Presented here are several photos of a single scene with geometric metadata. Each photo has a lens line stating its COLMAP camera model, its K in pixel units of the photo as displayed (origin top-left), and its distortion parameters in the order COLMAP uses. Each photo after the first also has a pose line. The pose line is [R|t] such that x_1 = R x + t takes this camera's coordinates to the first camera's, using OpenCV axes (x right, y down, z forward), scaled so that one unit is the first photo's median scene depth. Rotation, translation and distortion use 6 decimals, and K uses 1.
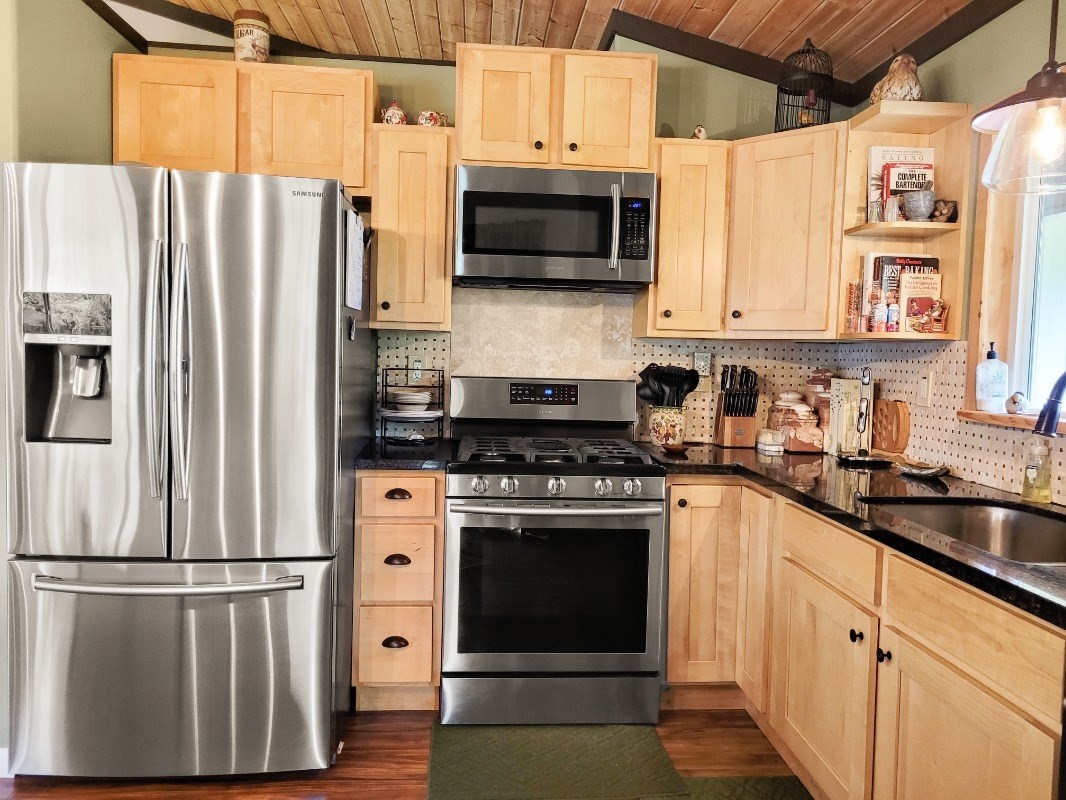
lens RADIAL K [[811.5, 0, 531.5], [0, 811.5, 390.3], [0, 0, 1]] dist [0.036653, -0.018111]
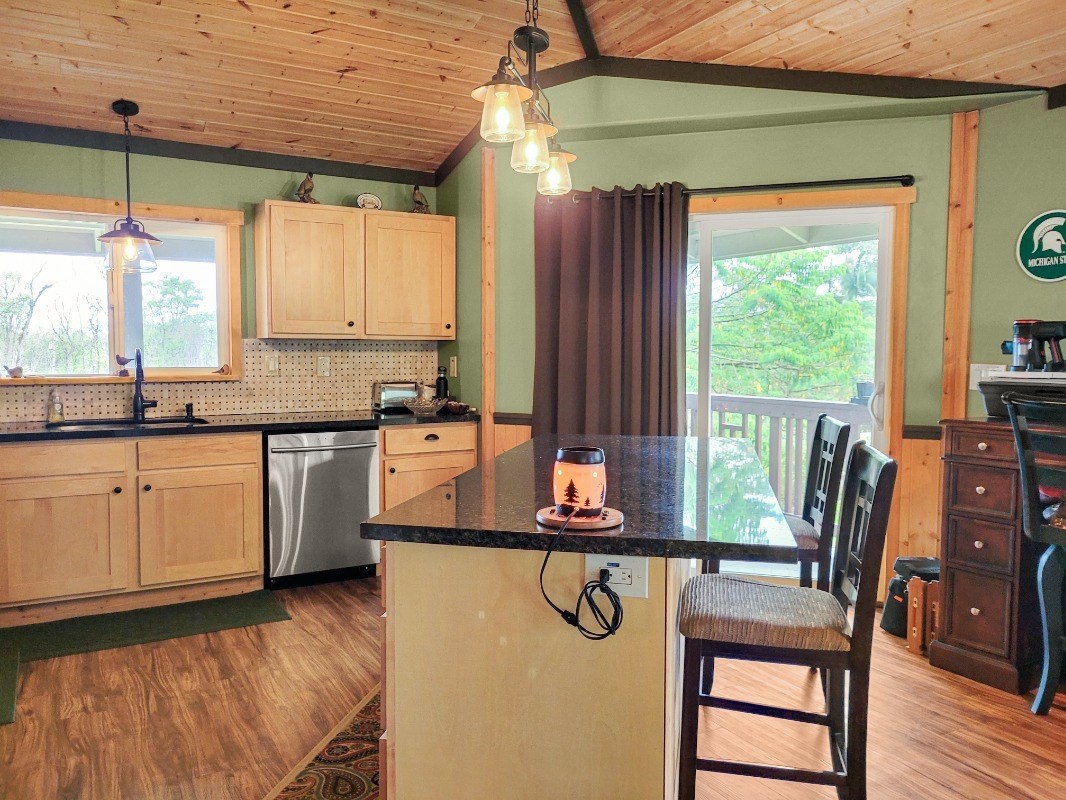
lens RADIAL K [[811.5, 0, 527.8], [0, 811.5, 400.7], [0, 0, 1]] dist [0.036653, -0.018111]
pose [[-0.433565, -0.083060, 0.897286, -1.195430], [0.027994, 0.994021, 0.105541, -0.063449], [-0.900687, 0.070878, -0.428648, 0.628851]]
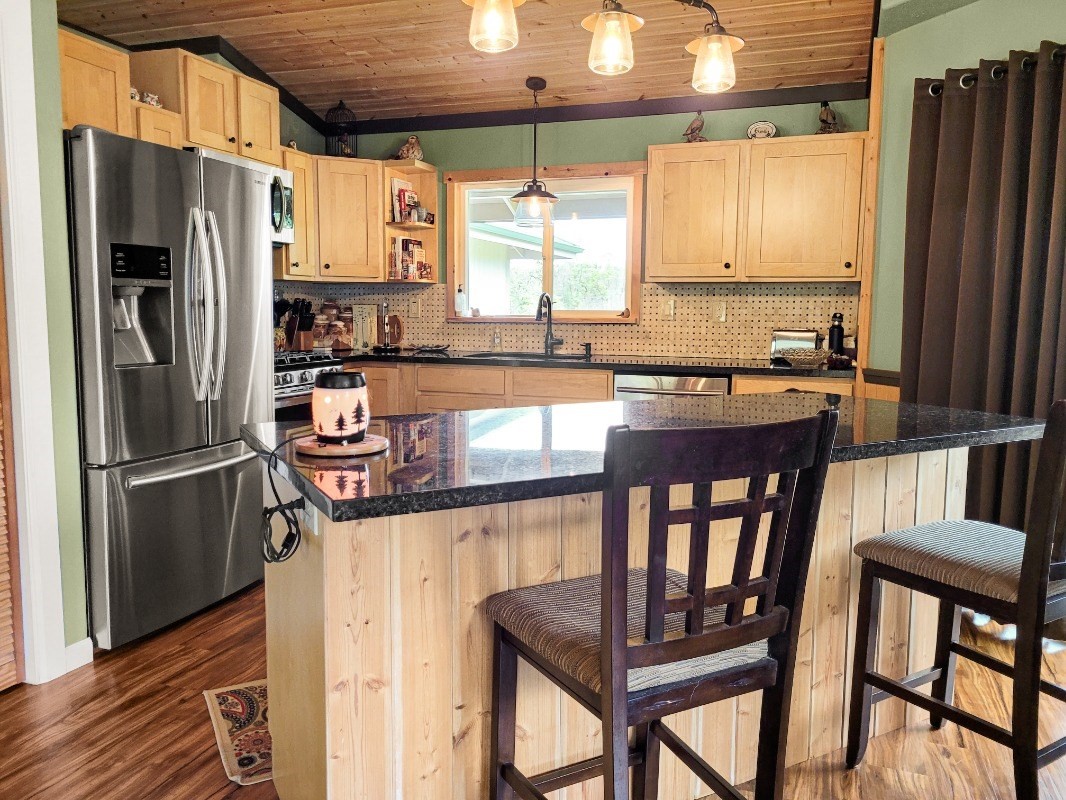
lens RADIAL K [[811.5, 0, 538.3], [0, 811.5, 393.9], [0, 0, 1]] dist [0.036653, -0.018111]
pose [[0.395092, -0.122829, 0.910393, -1.142979], [0.046021, 0.992423, 0.113924, -0.006269], [-0.917488, -0.003113, 0.397751, -0.036546]]
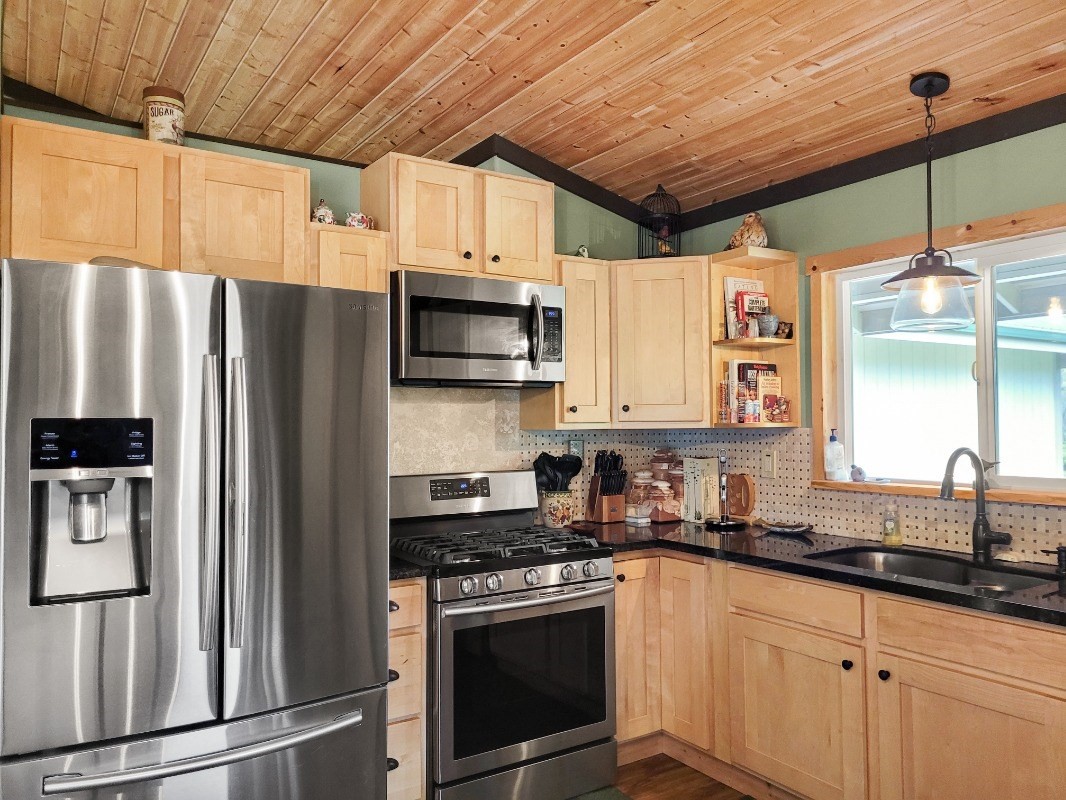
lens RADIAL K [[811.5, 0, 540.5], [0, 811.5, 396.2], [0, 0, 1]] dist [0.036653, -0.018111]
pose [[0.874037, -0.019887, 0.485452, -0.439444], [0.055064, 0.996779, -0.058306, -0.051750], [-0.482729, 0.077692, 0.872317, 0.043456]]
